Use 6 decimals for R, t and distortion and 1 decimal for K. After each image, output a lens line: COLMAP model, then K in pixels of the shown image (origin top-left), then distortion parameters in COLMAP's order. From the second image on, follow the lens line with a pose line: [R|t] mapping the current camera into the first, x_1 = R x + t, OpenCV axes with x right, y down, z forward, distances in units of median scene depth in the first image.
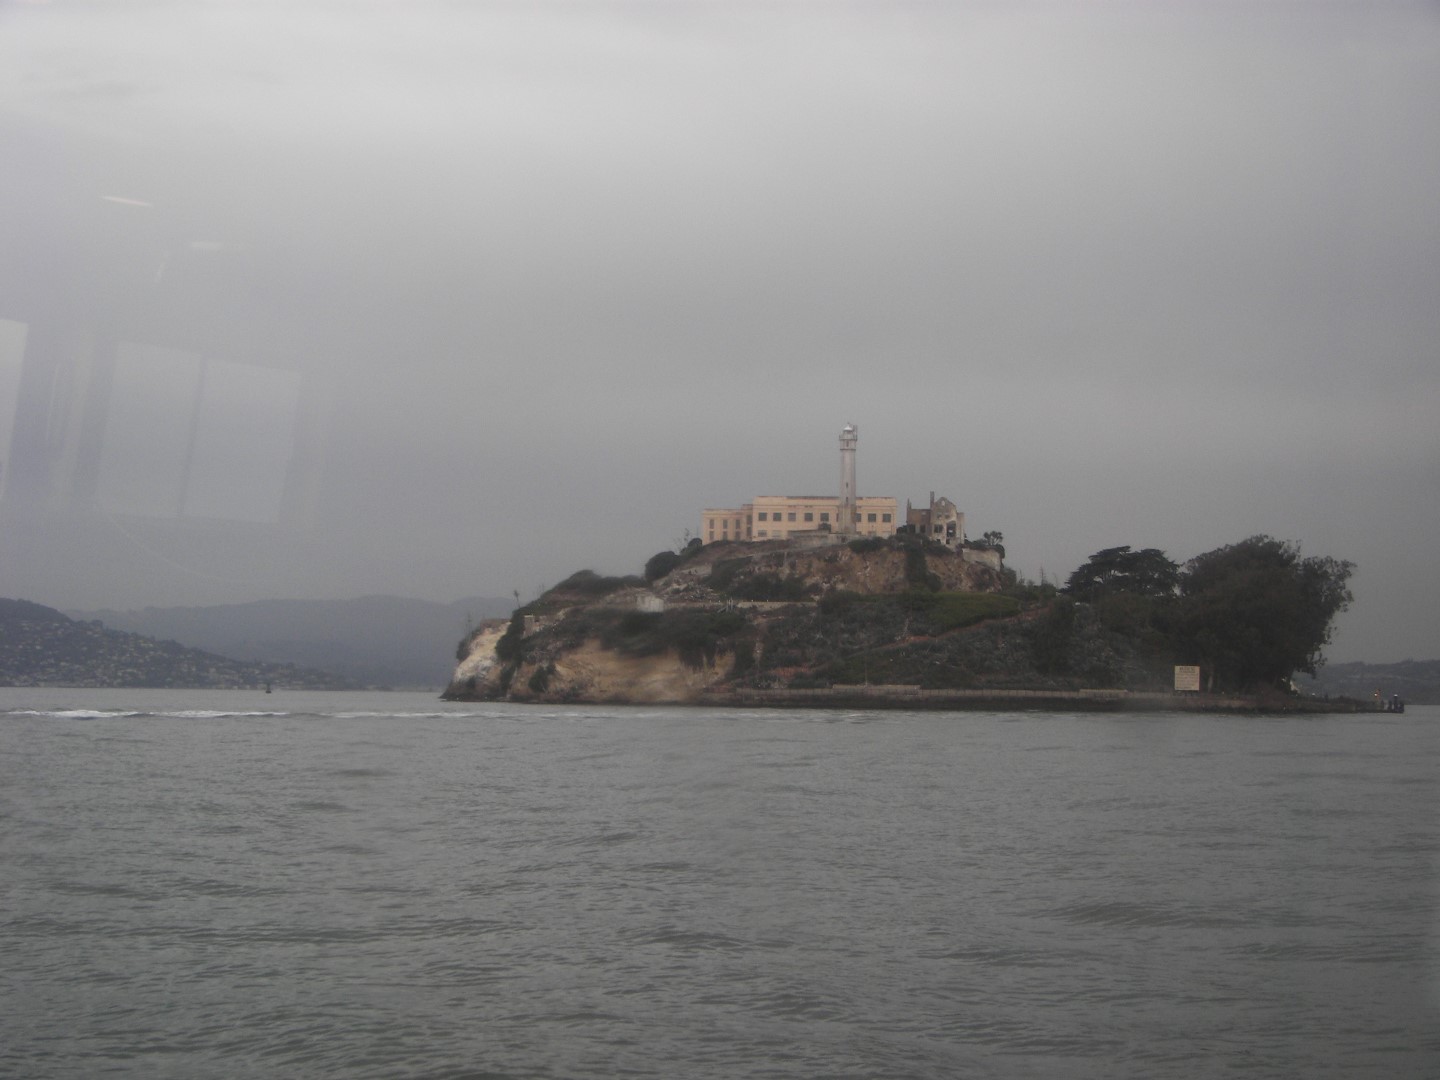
lens RADIAL K [[2428.5, 0, 719.6], [0, 2428.5, 541.4], [0, 0, 1]] dist [0.003863, 0.000000]
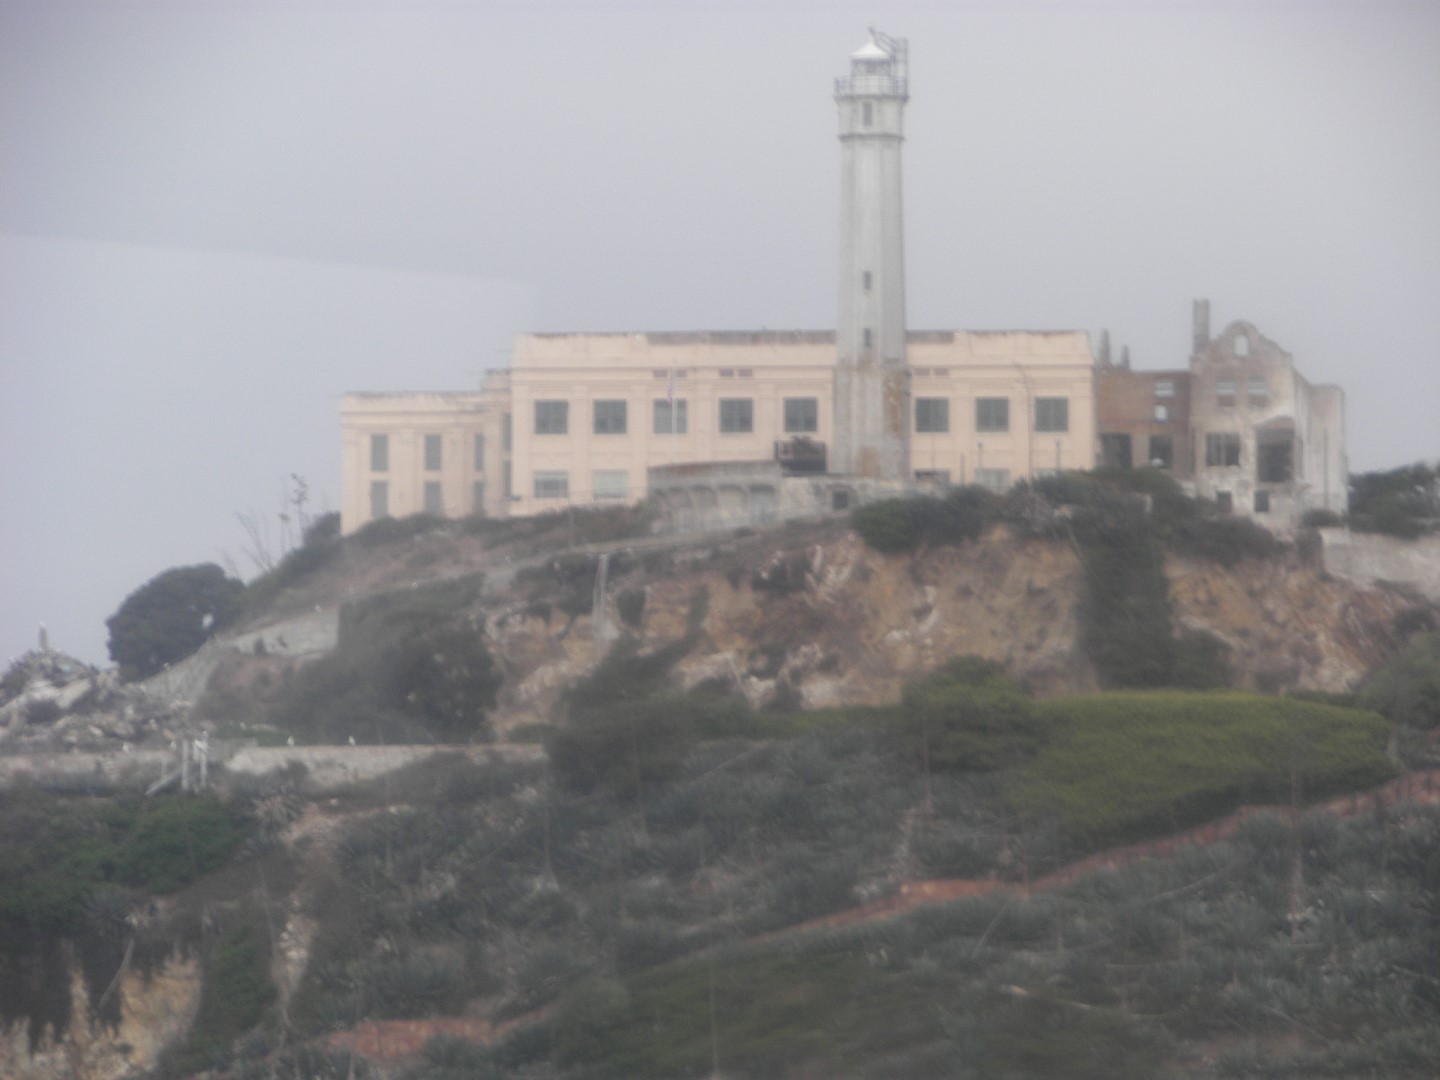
lens RADIAL K [[8961.2, 0, 720.2], [0, 8961.2, 539.3], [0, 0, 1]] dist [0.209240, 0.000000]
pose [[0.999751, -0.014398, -0.017050, 0.054965], [0.014340, 0.999891, -0.003498, 0.006309], [0.017099, 0.003253, 0.999849, 0.092794]]
